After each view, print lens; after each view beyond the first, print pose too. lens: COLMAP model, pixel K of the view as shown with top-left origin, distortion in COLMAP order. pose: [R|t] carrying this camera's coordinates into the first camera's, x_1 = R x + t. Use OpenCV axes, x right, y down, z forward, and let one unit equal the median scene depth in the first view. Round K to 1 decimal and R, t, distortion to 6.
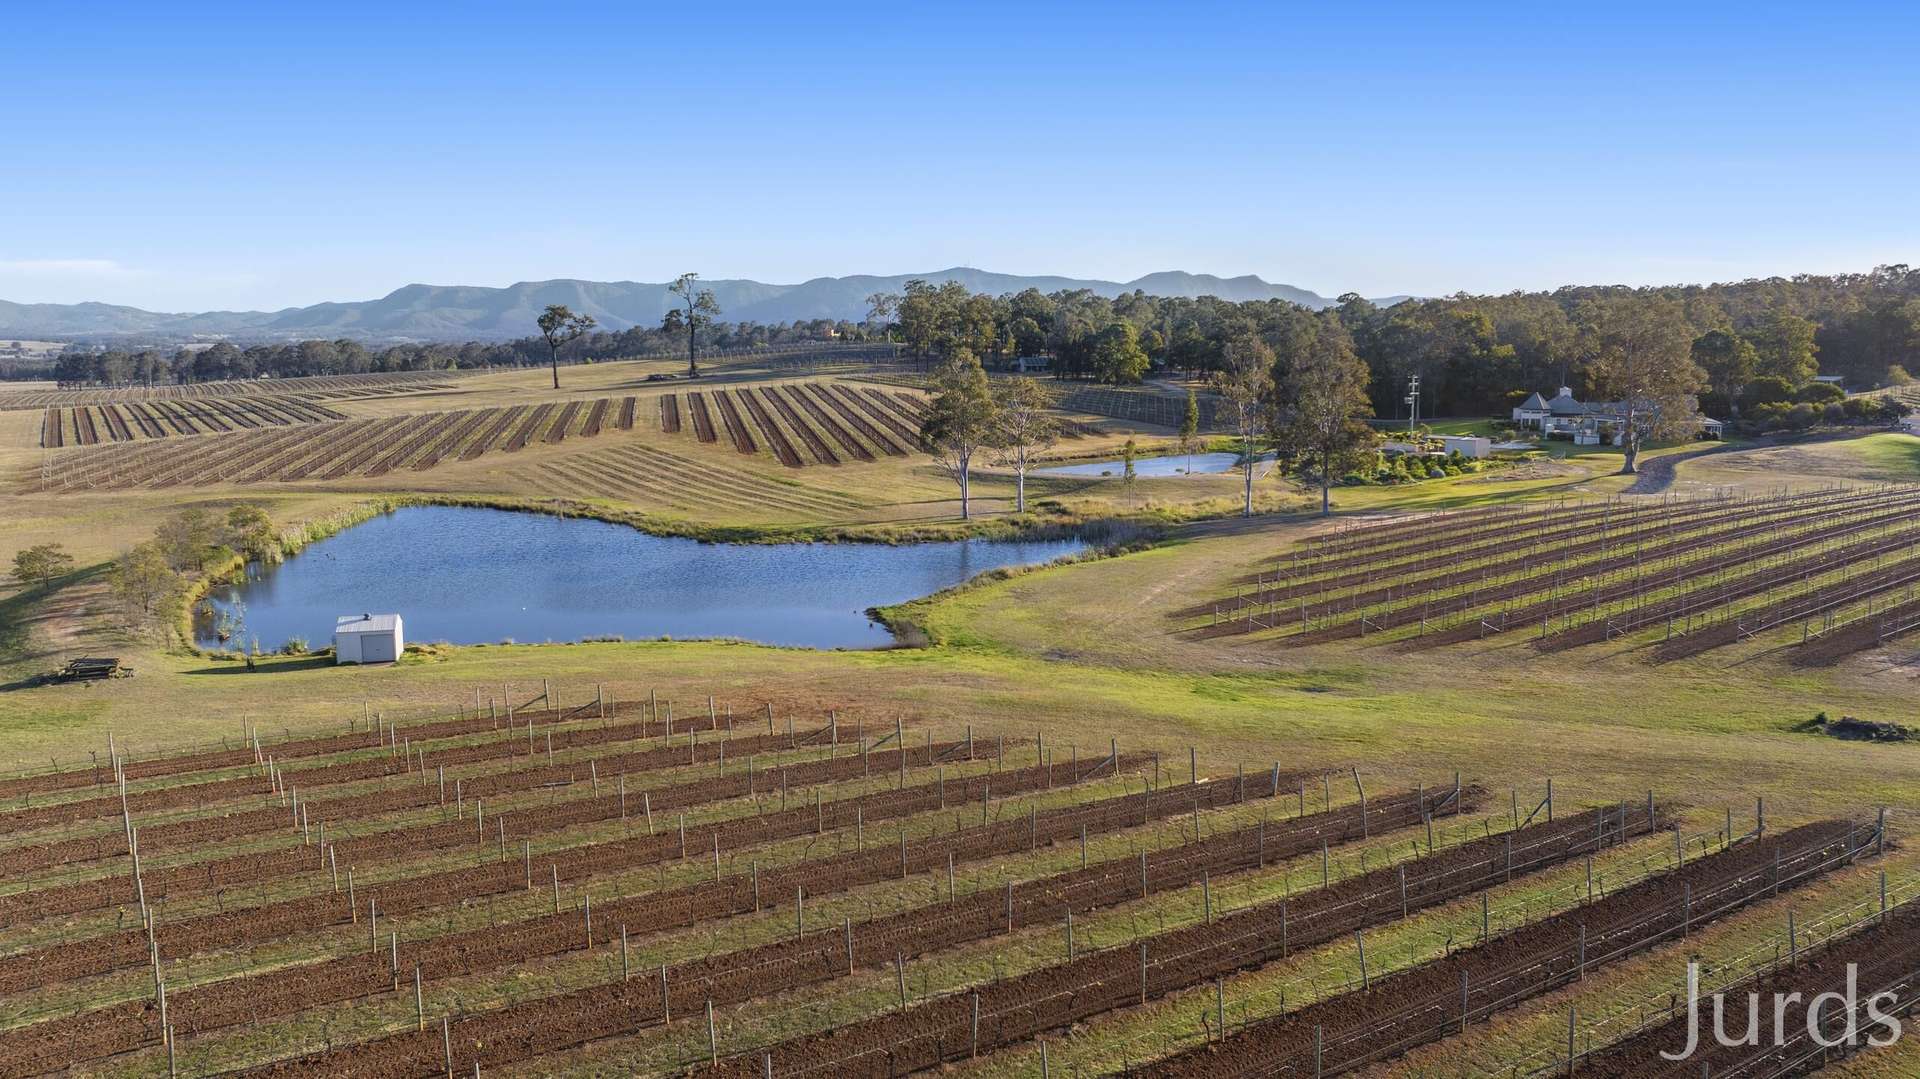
lens RADIAL K [[1357.6, 0, 969.5], [0, 1357.6, 538.4], [0, 0, 1]] dist [-0.026271, 0.023089]
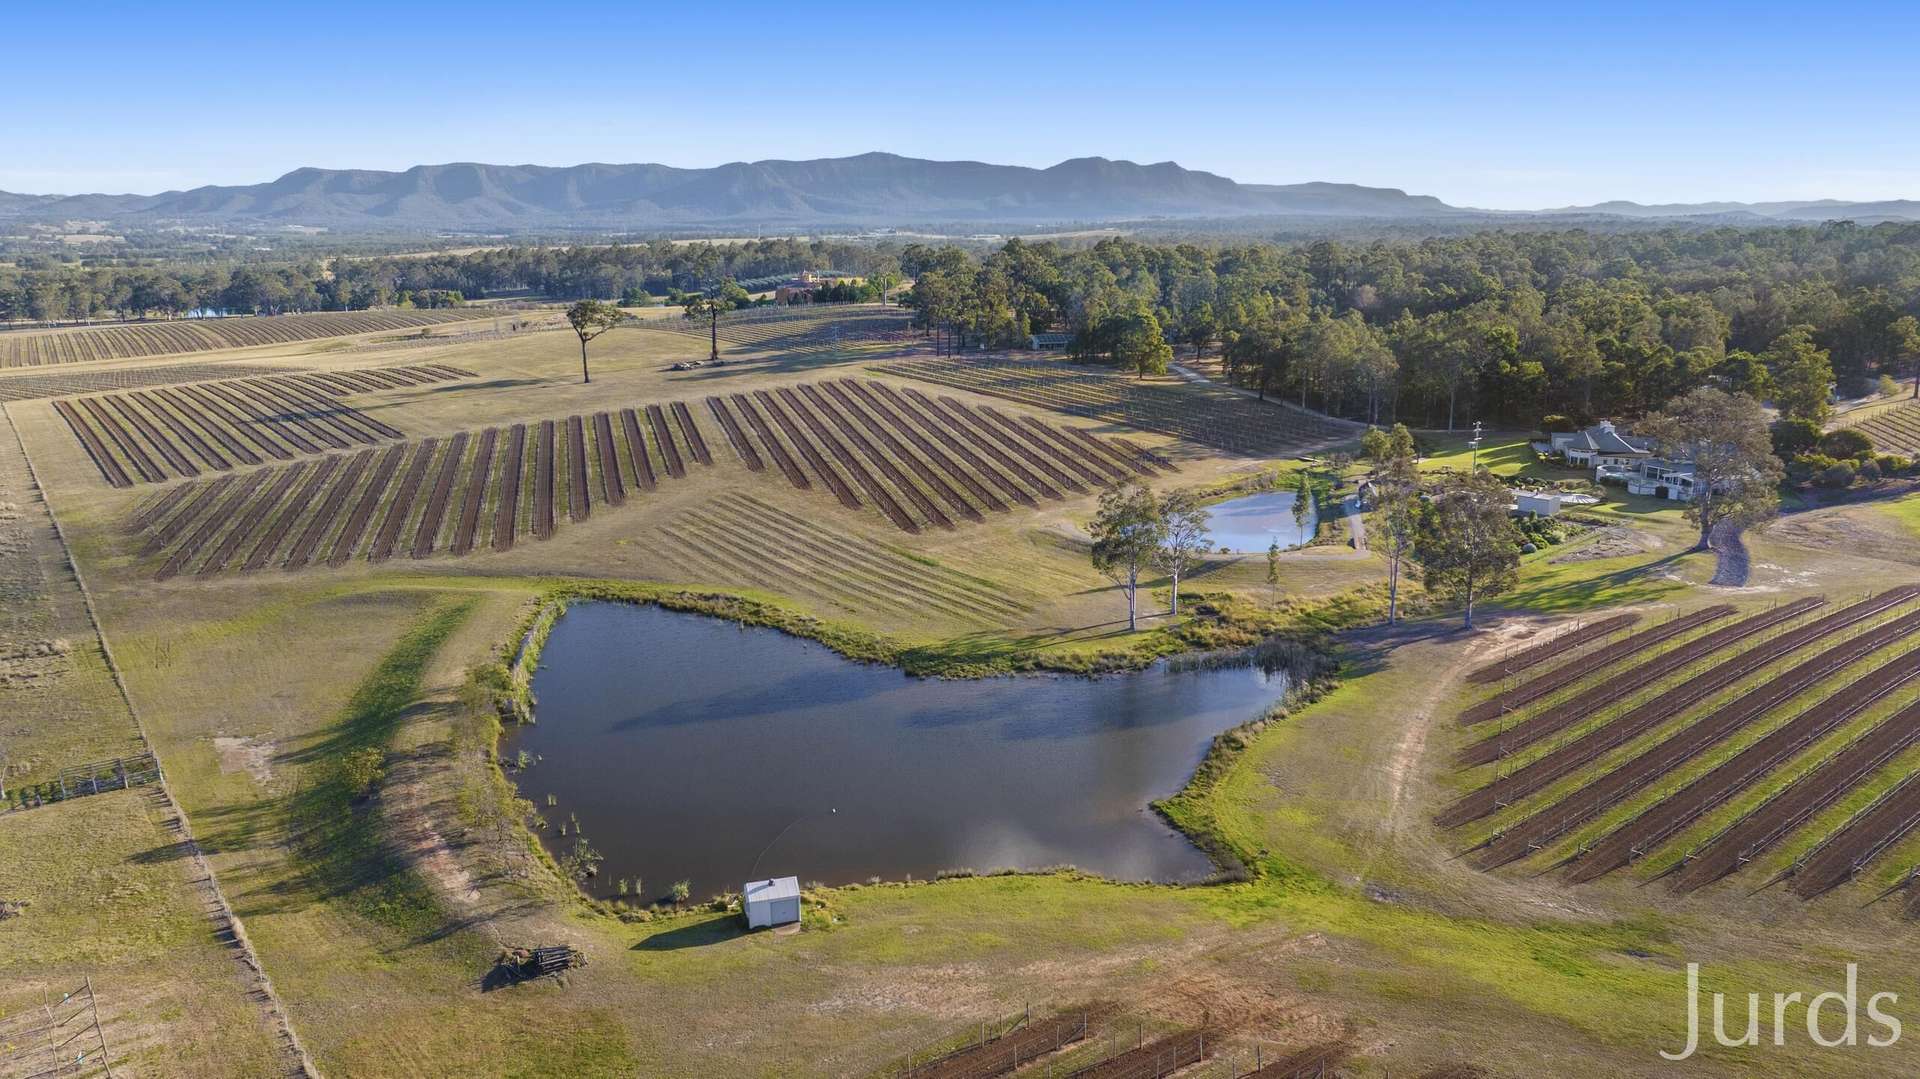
lens RADIAL K [[1357.6, 0, 974.6], [0, 1357.6, 530.5], [0, 0, 1]] dist [-0.026271, 0.023089]
pose [[0.997881, -0.012001, 0.063944, -0.146193], [0.007079, 0.997033, 0.076650, -0.131380], [-0.064674, -0.076035, 0.995006, -0.037804]]
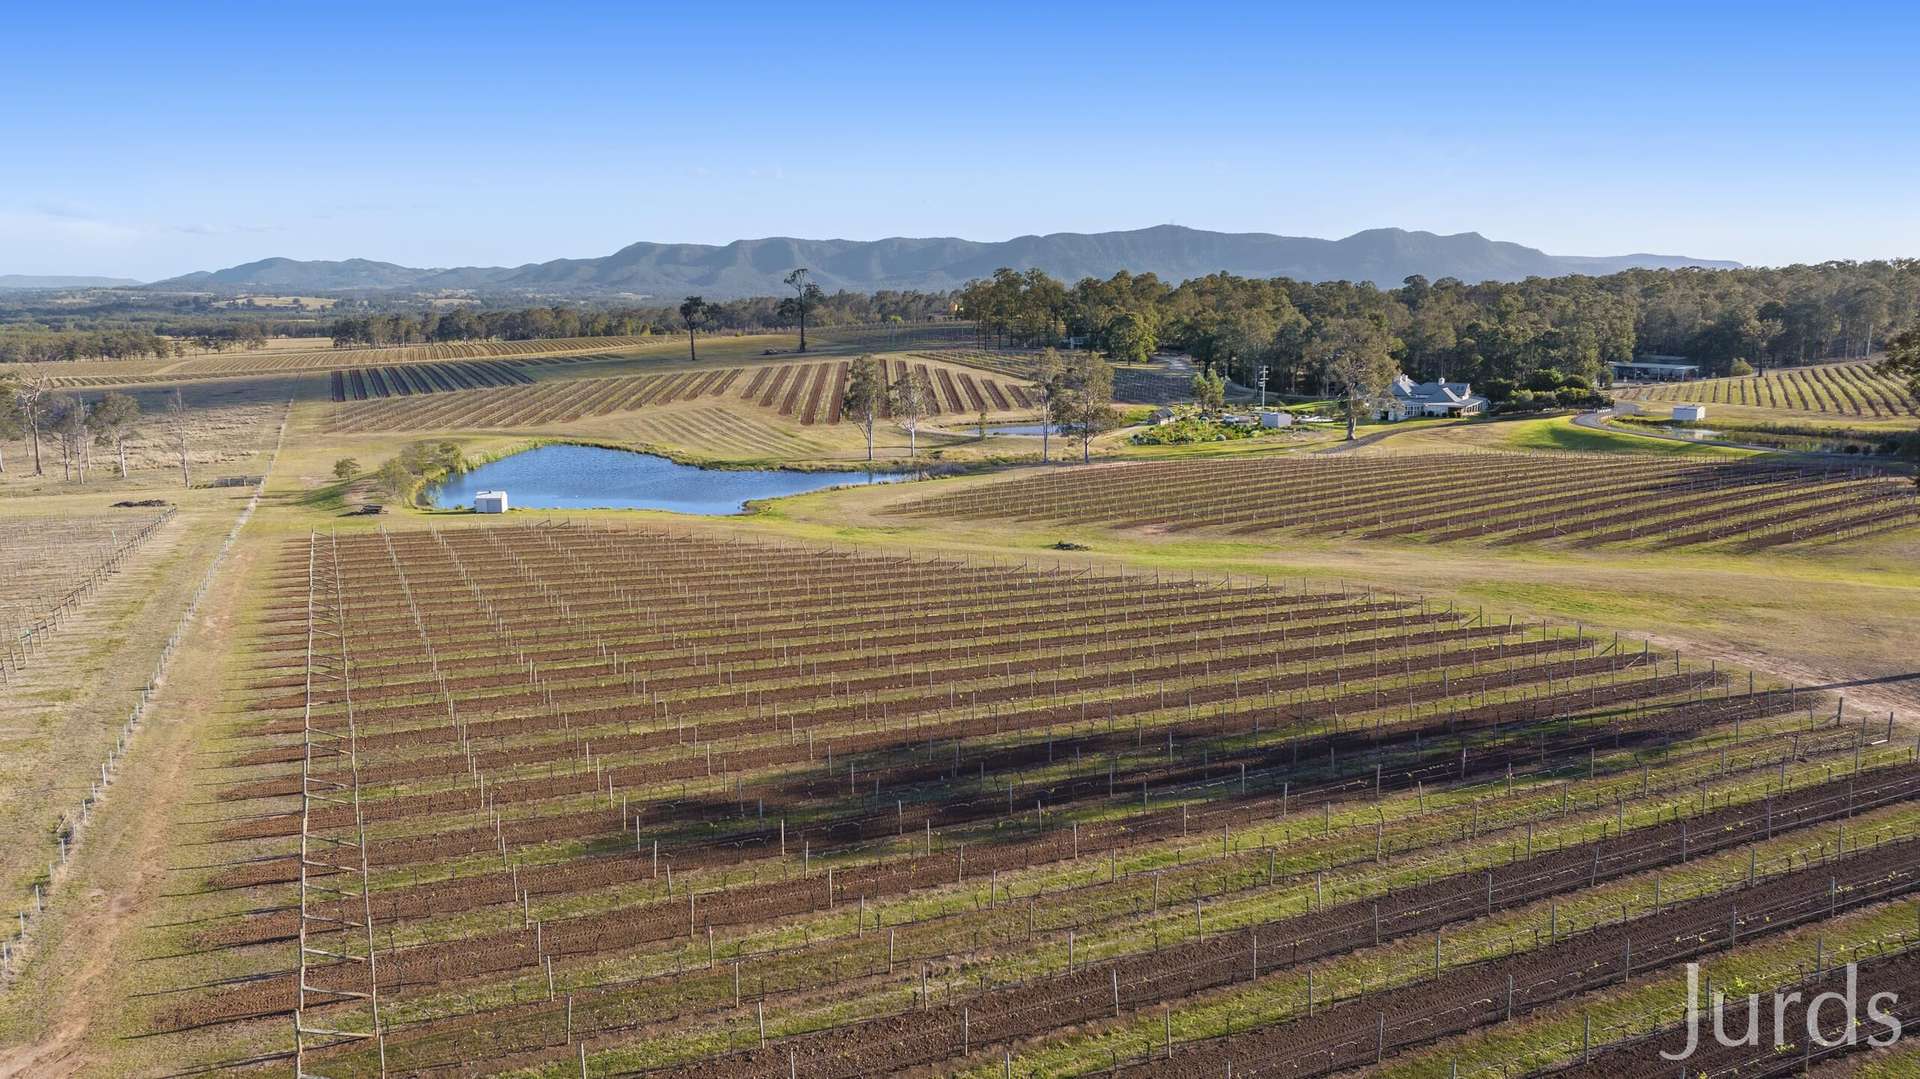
lens RADIAL K [[1357.6, 0, 967.7], [0, 1357.6, 529.7], [0, 0, 1]] dist [-0.026271, 0.023089]
pose [[0.988372, 0.030356, -0.148996, 0.264428], [-0.026677, 0.999289, 0.026630, 0.016990], [0.149698, -0.022345, 0.988479, -0.427825]]
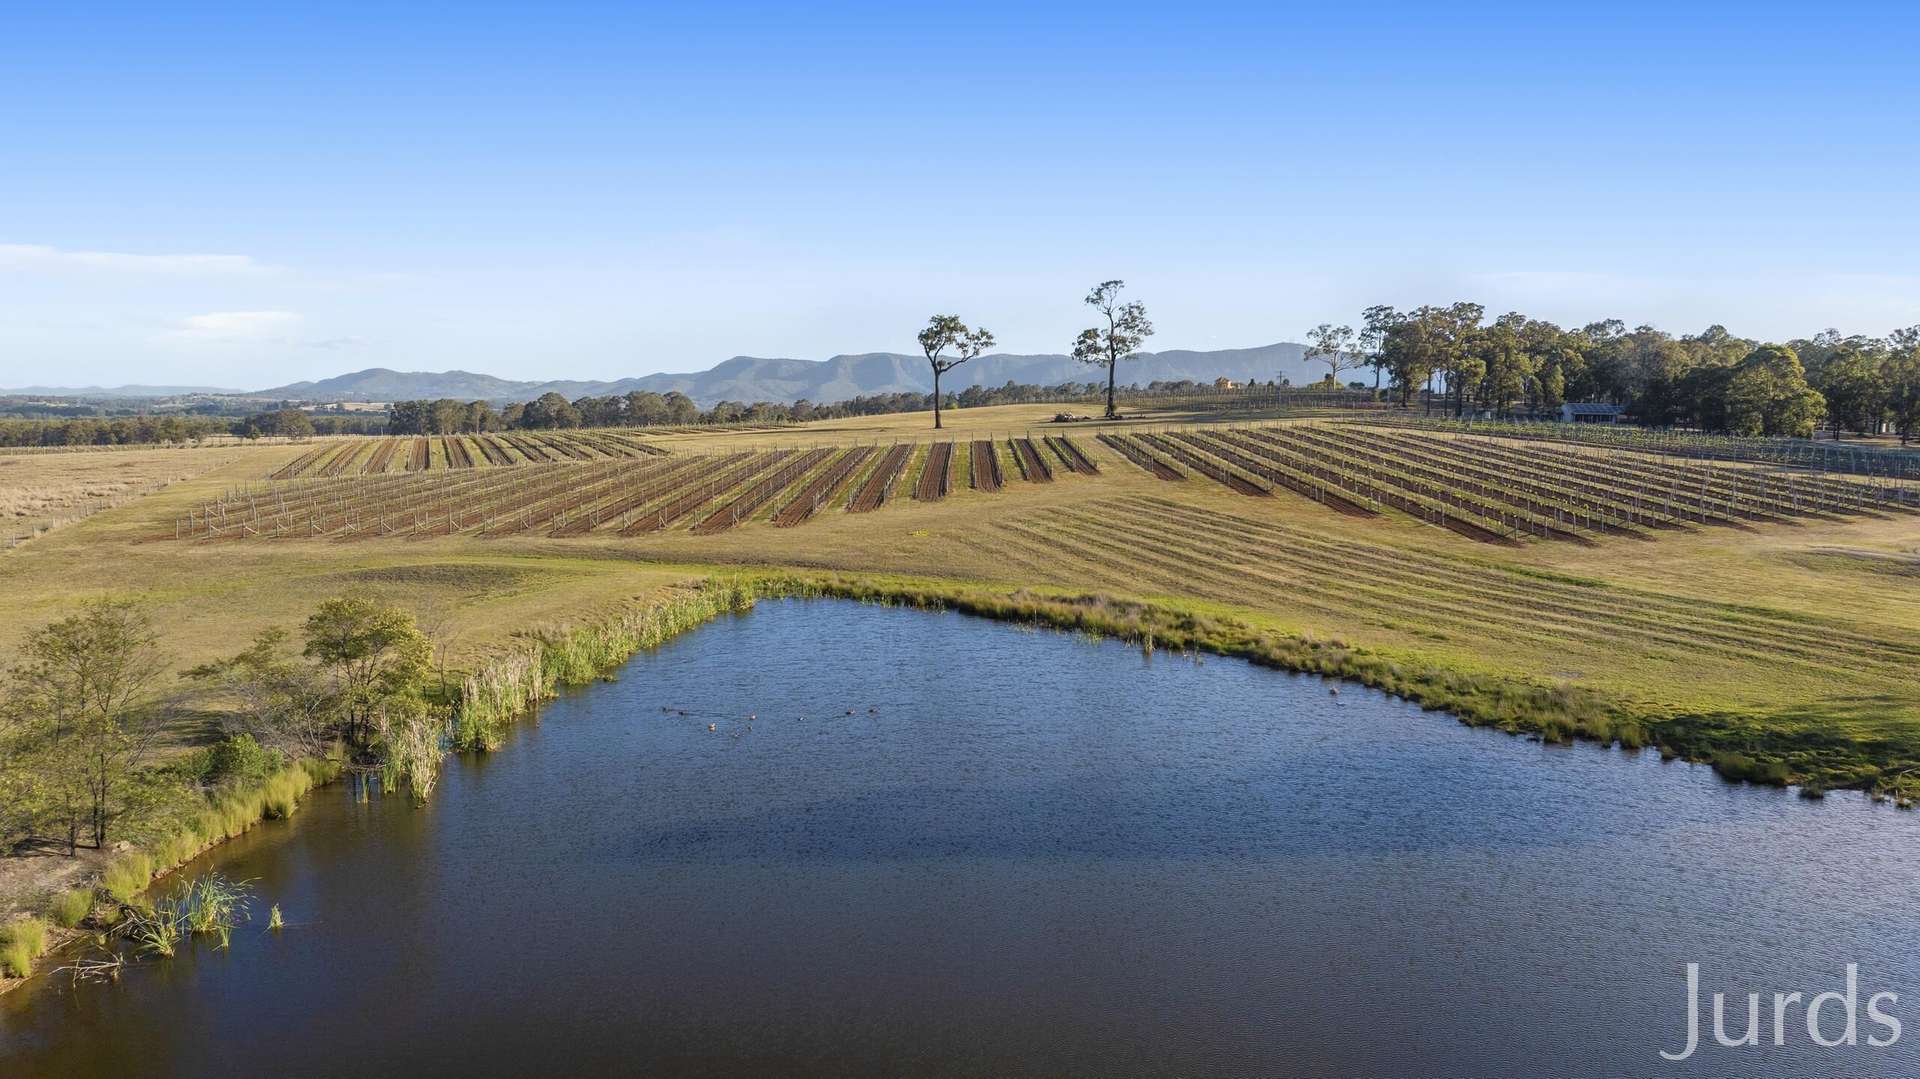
lens RADIAL K [[1409.2, 0, 961.3], [0, 1409.2, 543.8], [0, 0, 1]] dist [0.003434, -0.006515]
pose [[0.973862, 0.035204, -0.224398, -0.204505], [-0.047702, 0.997583, -0.050520, -0.017339], [0.222077, 0.059904, 0.973187, 0.450468]]
